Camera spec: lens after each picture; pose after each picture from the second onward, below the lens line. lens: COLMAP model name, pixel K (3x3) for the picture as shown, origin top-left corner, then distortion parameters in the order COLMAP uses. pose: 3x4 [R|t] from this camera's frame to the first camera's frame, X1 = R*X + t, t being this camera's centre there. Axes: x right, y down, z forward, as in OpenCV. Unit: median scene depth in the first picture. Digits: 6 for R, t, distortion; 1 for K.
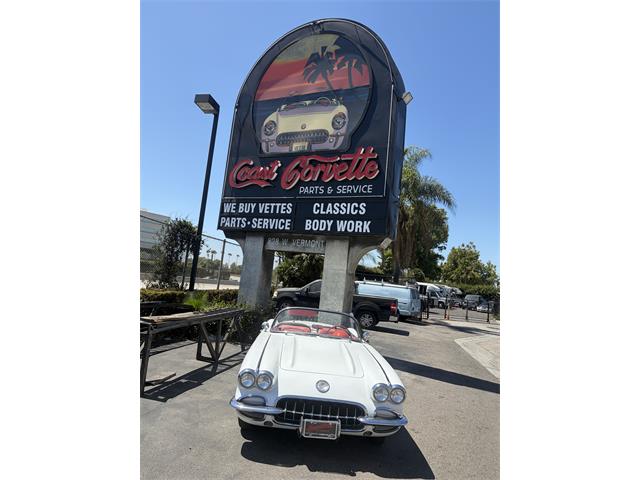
lens RADIAL K [[375.1, 0, 320.0], [0, 375.1, 240.0], [0, 0, 1]] dist [0.000533, -0.000688]
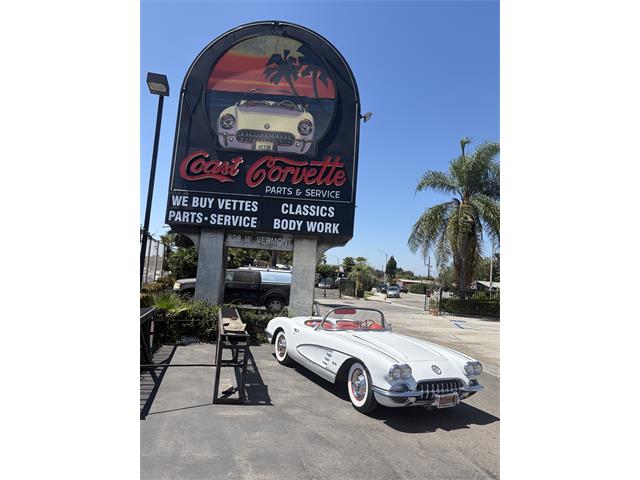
lens RADIAL K [[375.1, 0, 320.0], [0, 375.1, 240.0], [0, 0, 1]] dist [0.000533, -0.000688]
pose [[0.900125, 0.003896, 0.435615, -0.364061], [-0.028486, 0.998346, 0.049932, -0.048950], [-0.434700, -0.057354, 0.898747, 0.000704]]
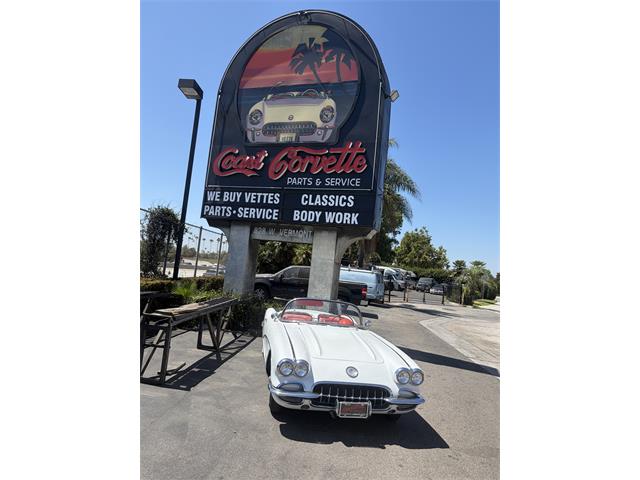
lens RADIAL K [[375.1, 0, 320.0], [0, 375.1, 240.0], [0, 0, 1]] dist [0.000533, -0.000688]
pose [[0.992957, 0.007055, 0.118269, -0.084689], [-0.012432, 0.998919, 0.044791, -0.019071], [-0.117825, -0.045946, 0.991971, -0.028657]]
